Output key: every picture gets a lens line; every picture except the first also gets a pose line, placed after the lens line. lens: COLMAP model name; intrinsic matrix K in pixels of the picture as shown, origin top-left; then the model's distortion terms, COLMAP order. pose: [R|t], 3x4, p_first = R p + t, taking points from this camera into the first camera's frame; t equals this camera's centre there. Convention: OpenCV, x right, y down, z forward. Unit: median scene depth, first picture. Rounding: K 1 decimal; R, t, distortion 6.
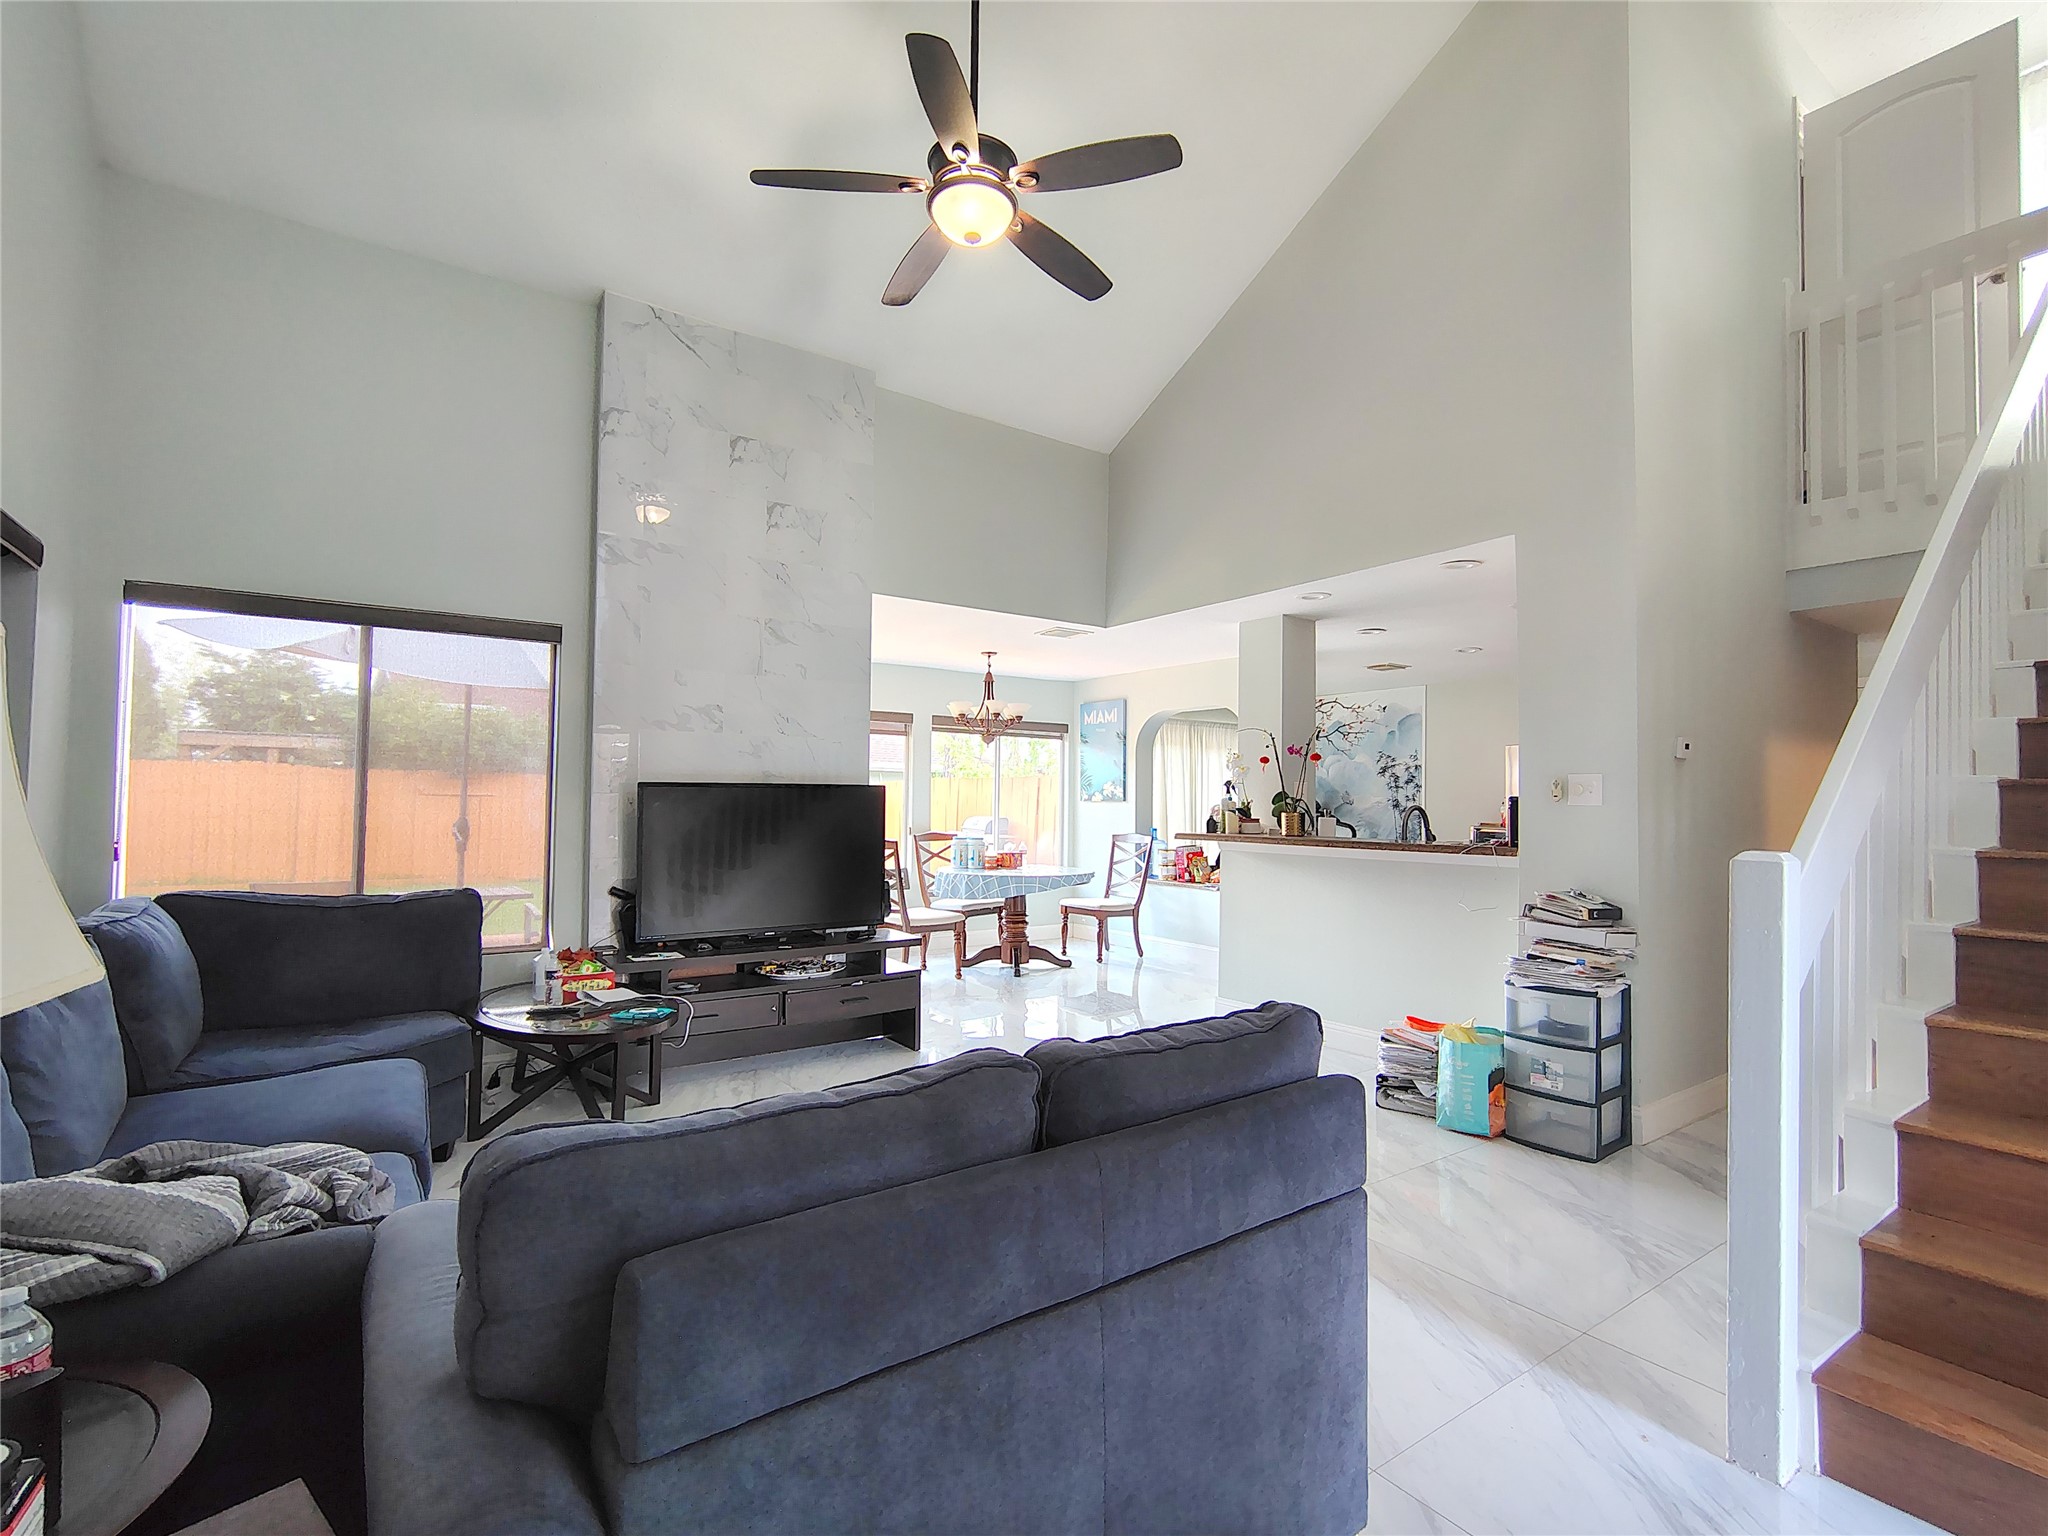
lens RADIAL K [[958.1, 0, 1019.4], [0, 958.1, 778.5], [0, 0, 1]] dist [-0.001411, 0.000613]
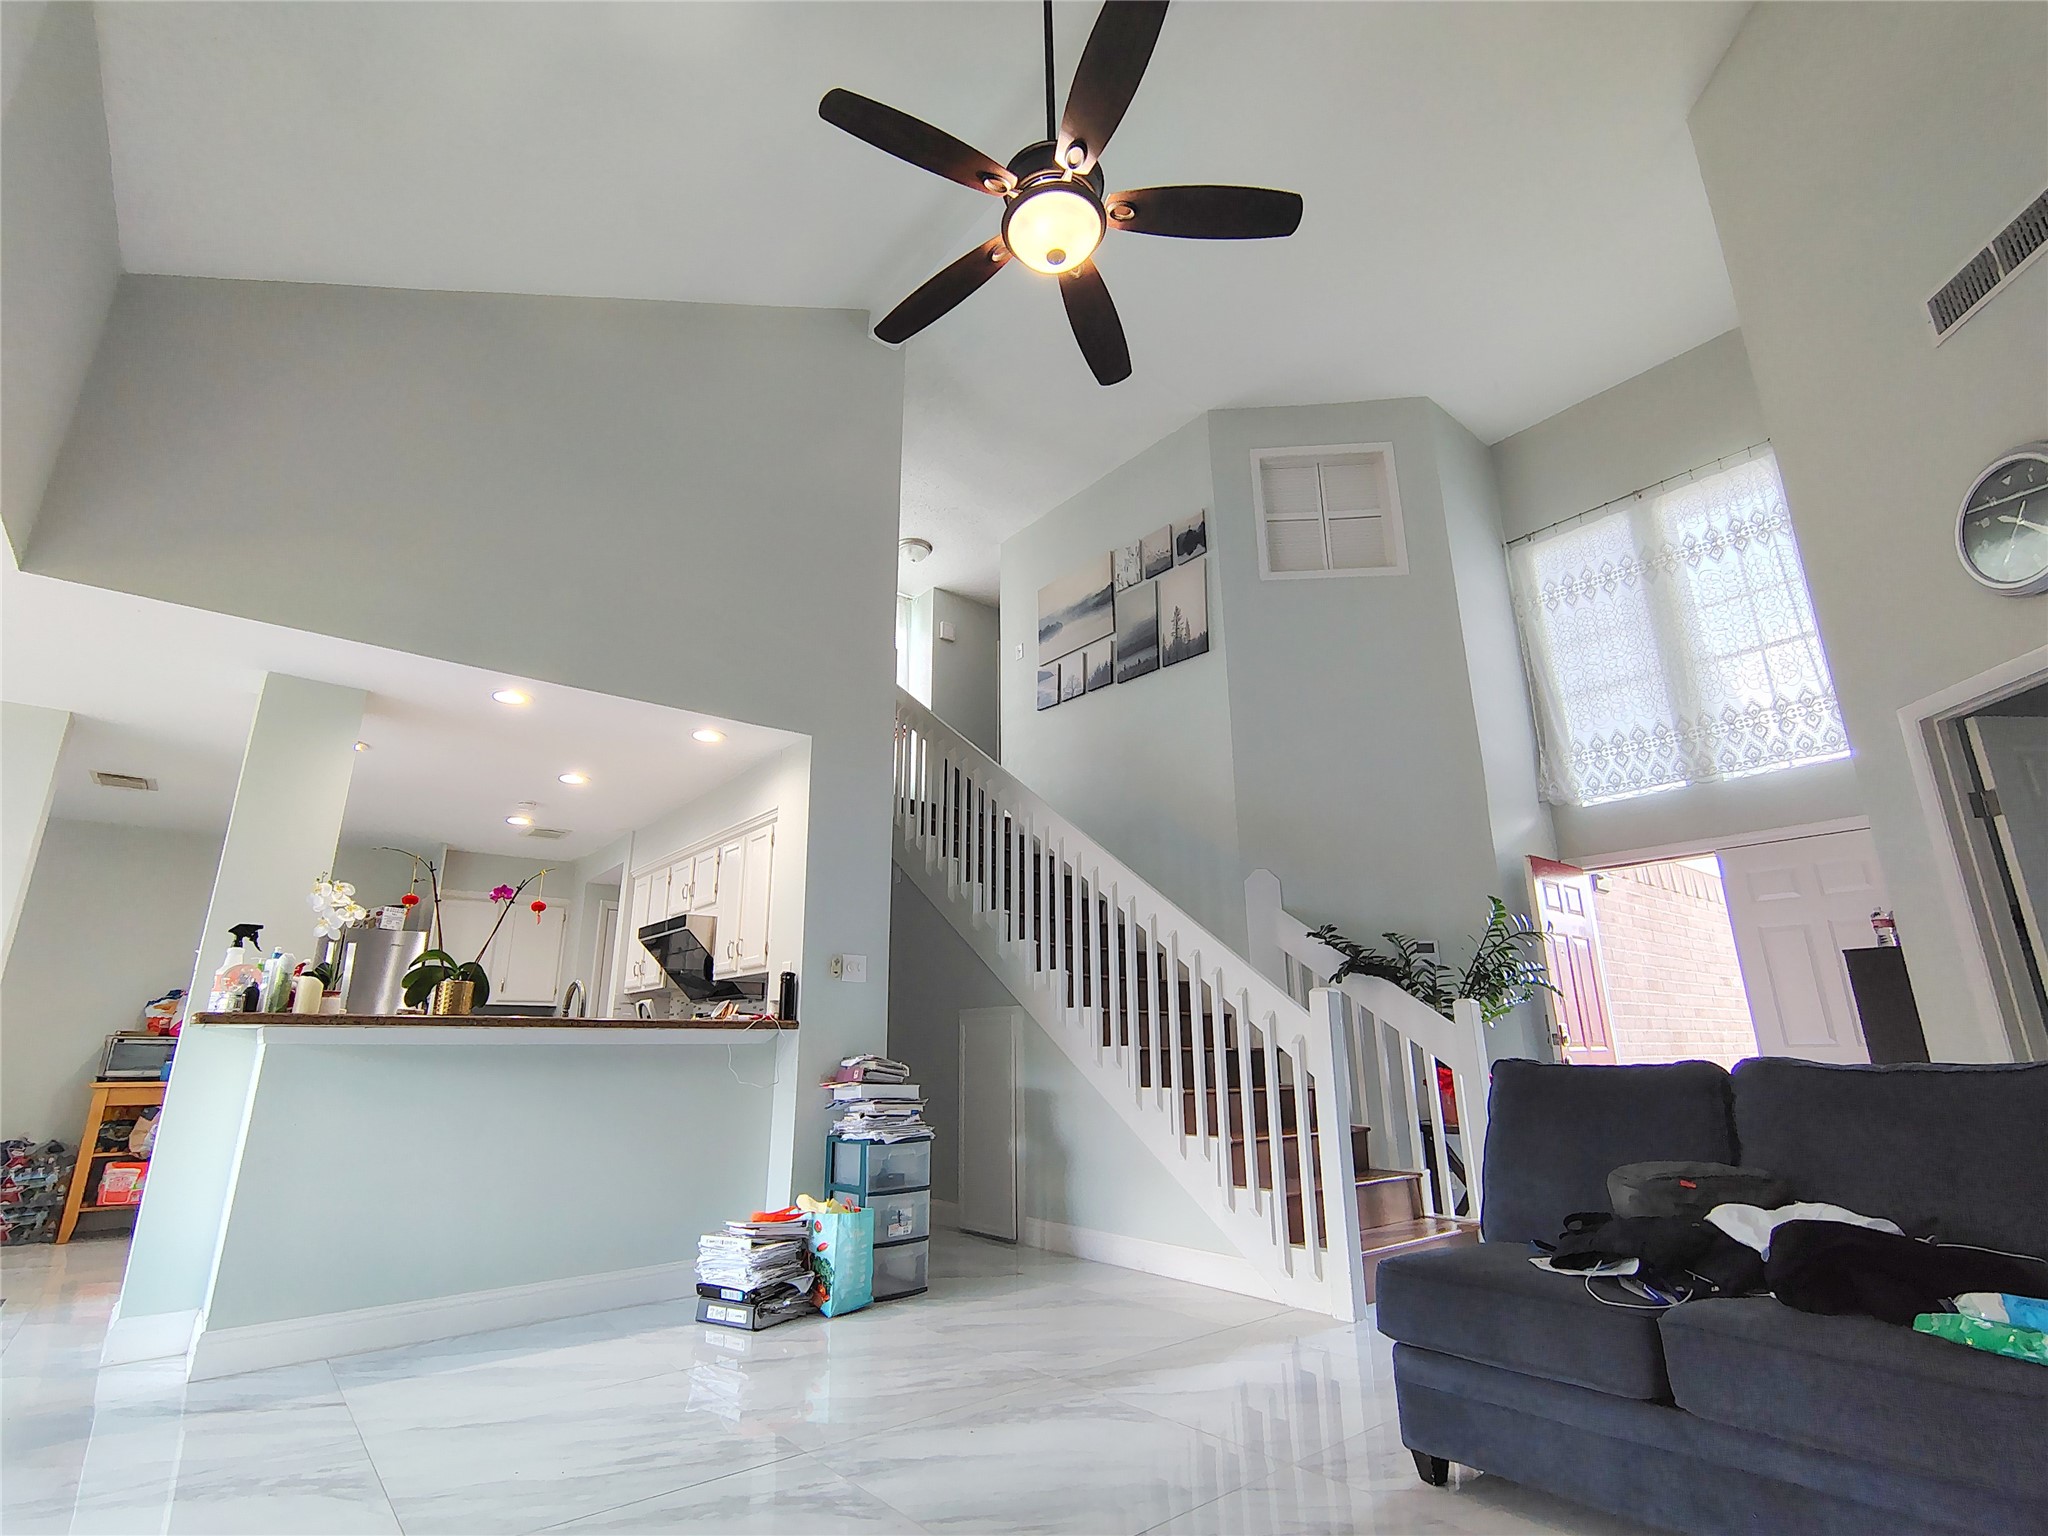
lens RADIAL K [[958.1, 0, 1026.9], [0, 958.1, 785.3], [0, 0, 1]] dist [-0.001411, 0.000613]
pose [[-0.080177, 0.258683, 0.962629, -0.454200], [-0.014949, 0.965317, -0.260651, 0.073265], [-0.996669, -0.035288, -0.073529, 0.651250]]
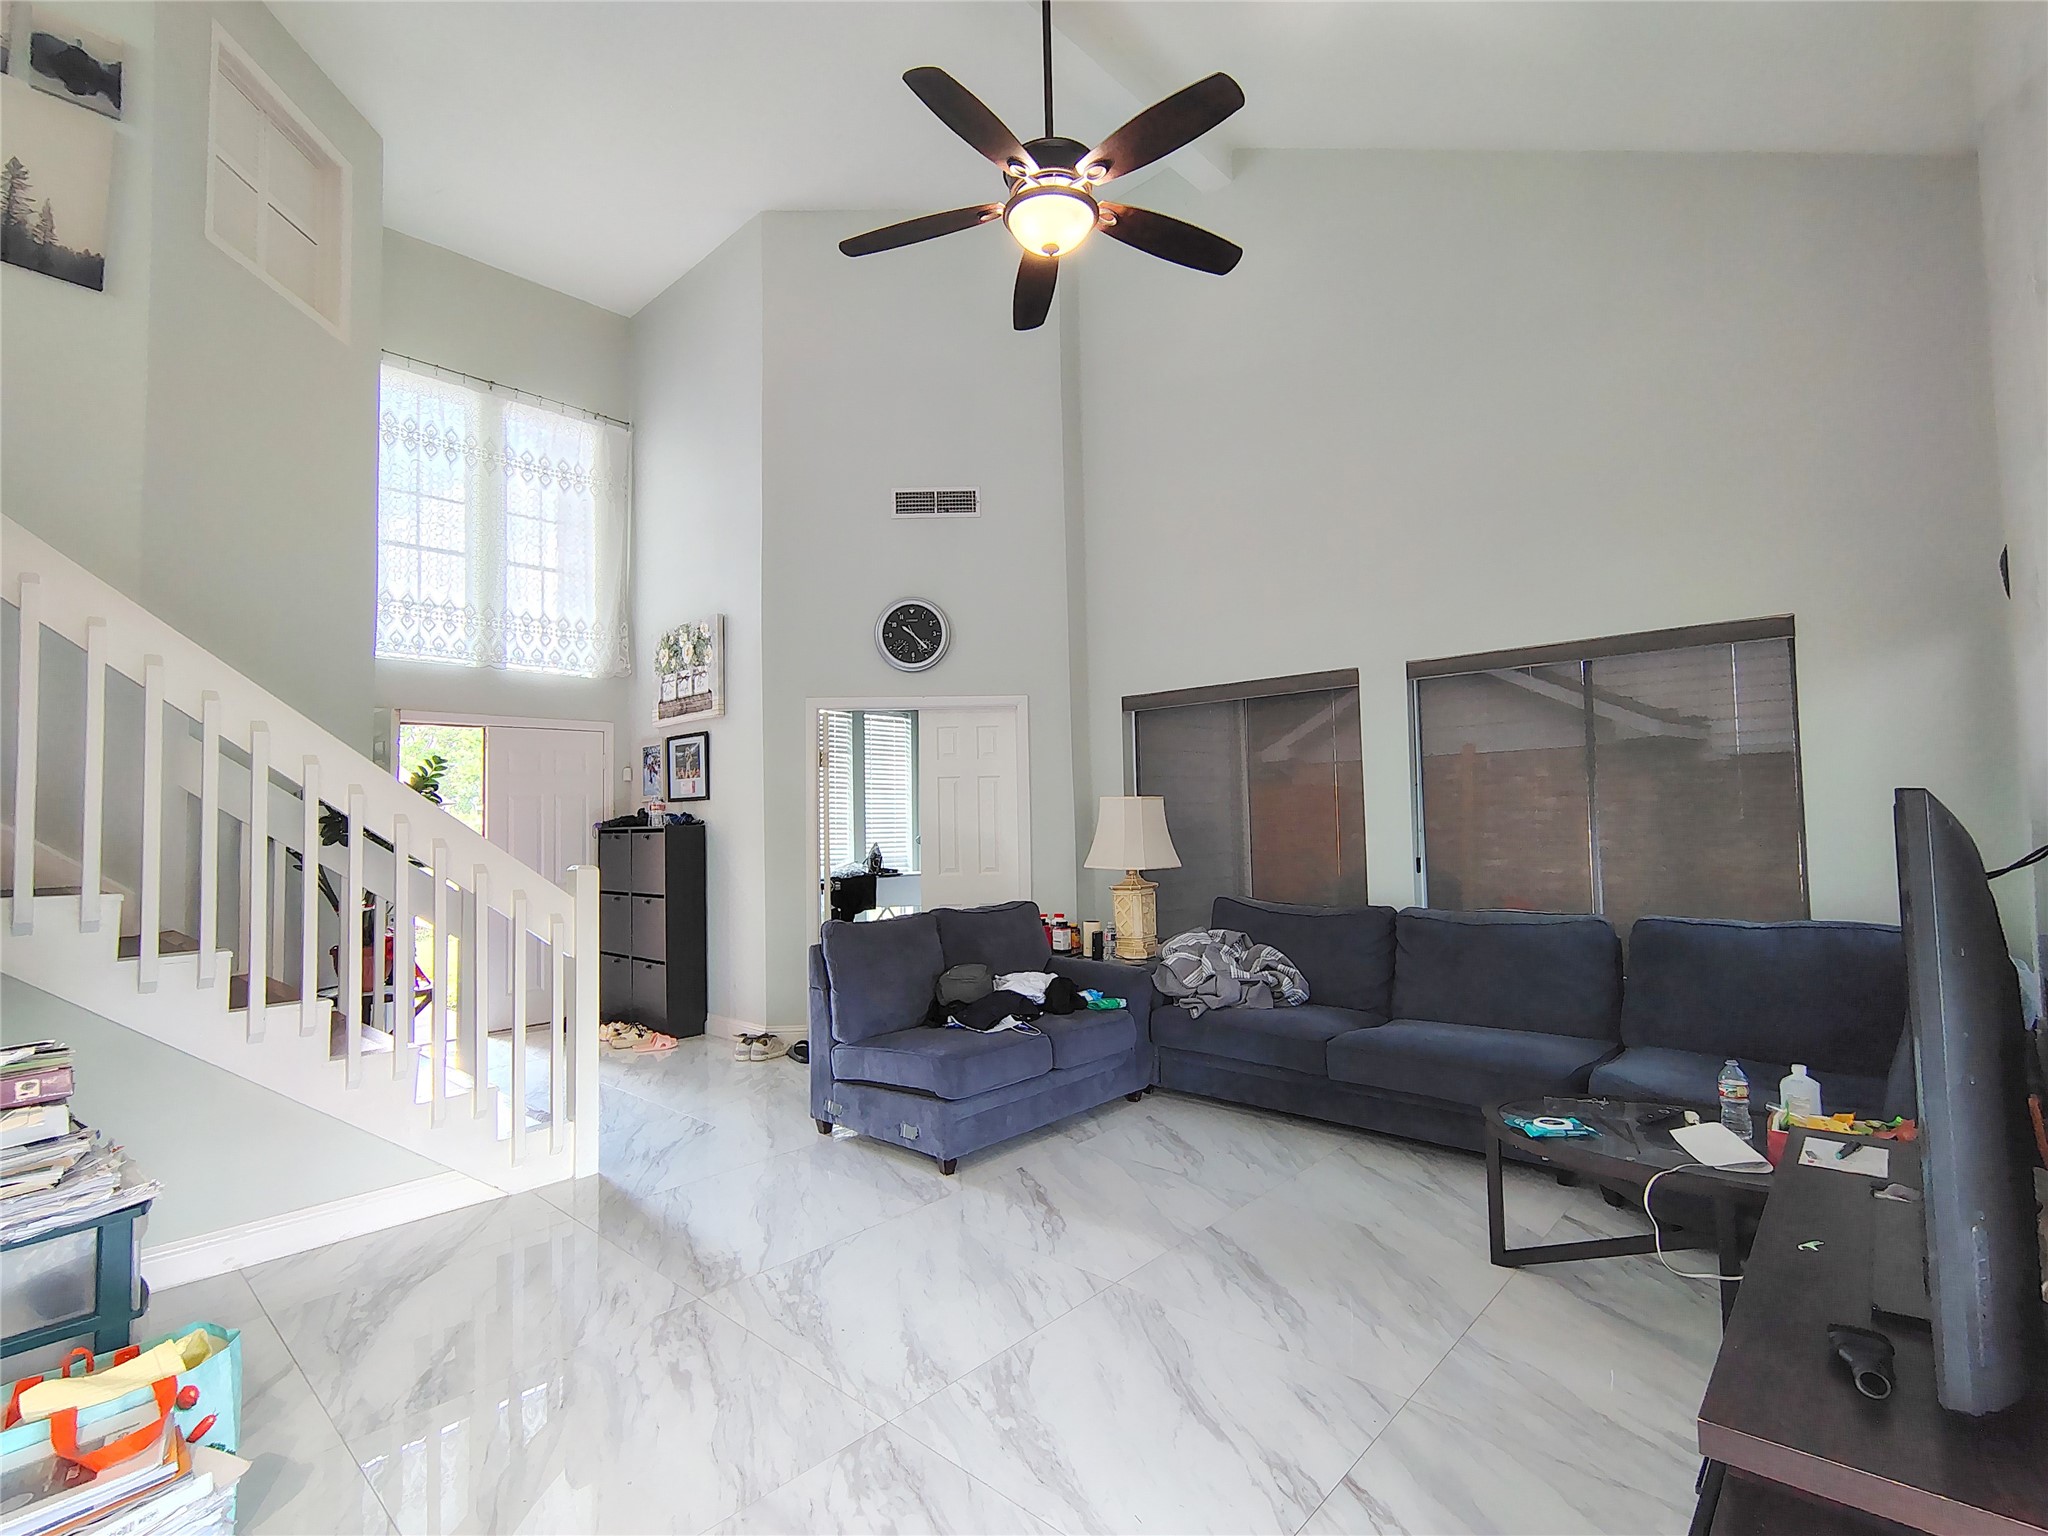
lens RADIAL K [[958.1, 0, 1017.1], [0, 958.1, 785.6], [0, 0, 1]] dist [-0.001411, 0.000613]
pose [[-0.977389, 0.002469, -0.211437, 0.111821], [0.015617, 0.998044, -0.060538, 0.016415], [0.210873, -0.062471, -0.975515, 1.143725]]
